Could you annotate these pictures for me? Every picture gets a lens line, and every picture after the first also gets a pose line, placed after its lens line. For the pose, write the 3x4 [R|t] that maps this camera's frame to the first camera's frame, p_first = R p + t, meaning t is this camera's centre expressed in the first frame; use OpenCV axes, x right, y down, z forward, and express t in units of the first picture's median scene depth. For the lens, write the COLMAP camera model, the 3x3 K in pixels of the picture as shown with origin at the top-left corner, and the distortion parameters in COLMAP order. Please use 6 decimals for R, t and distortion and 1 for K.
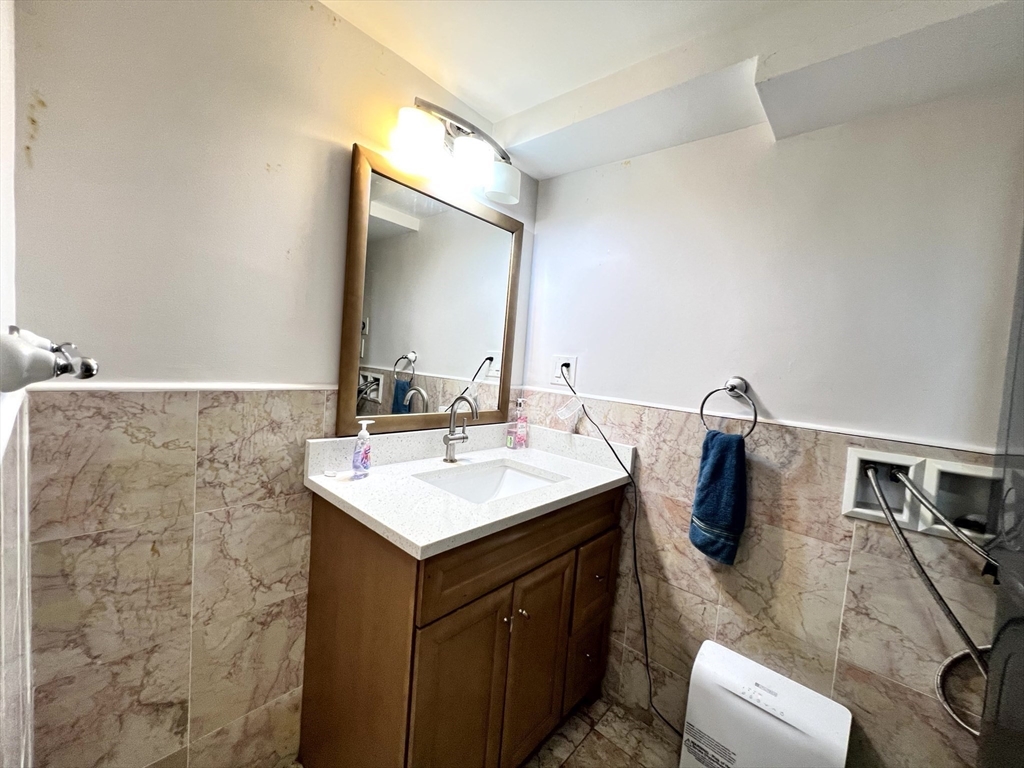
lens RADIAL K [[409.9, 0, 514.6], [0, 409.9, 384.6], [0, 0, 1]] dist [-0.004024, -0.000247]
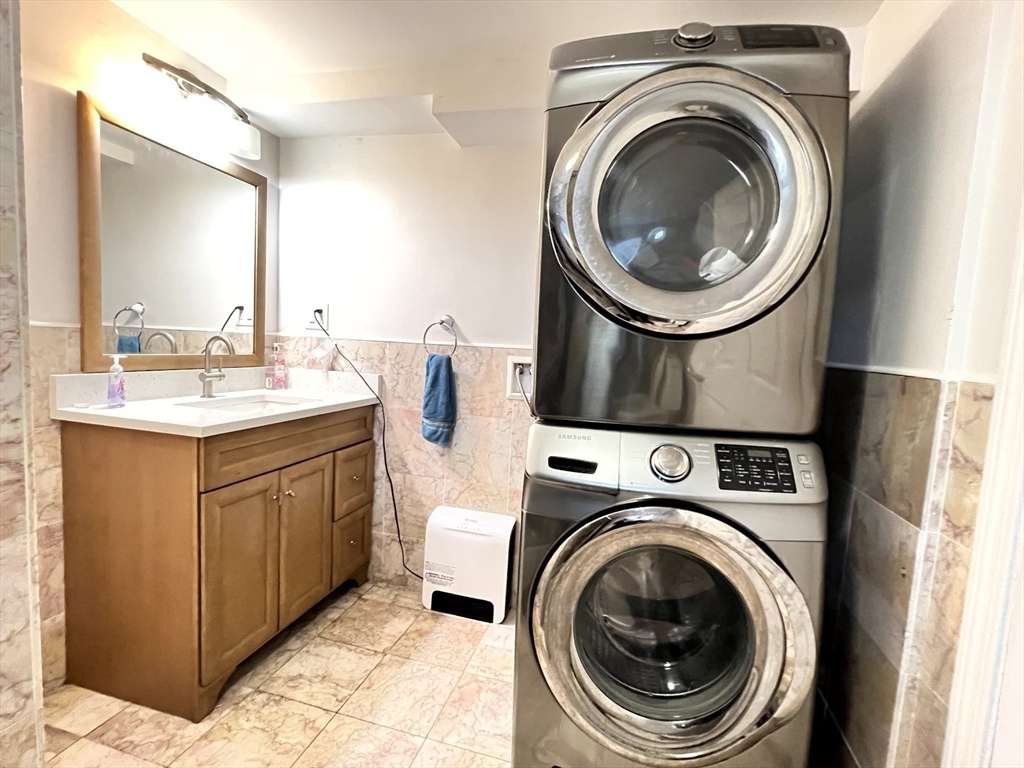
lens RADIAL K [[478.2, 0, 516.0], [0, 478.2, 384.9], [0, 0, 1]] dist [-0.001152, 0.000074]
pose [[0.889162, -0.071005, 0.452050, -0.001739], [0.045228, 0.996687, 0.067591, 0.112044], [-0.455352, -0.039654, 0.889428, -0.533690]]
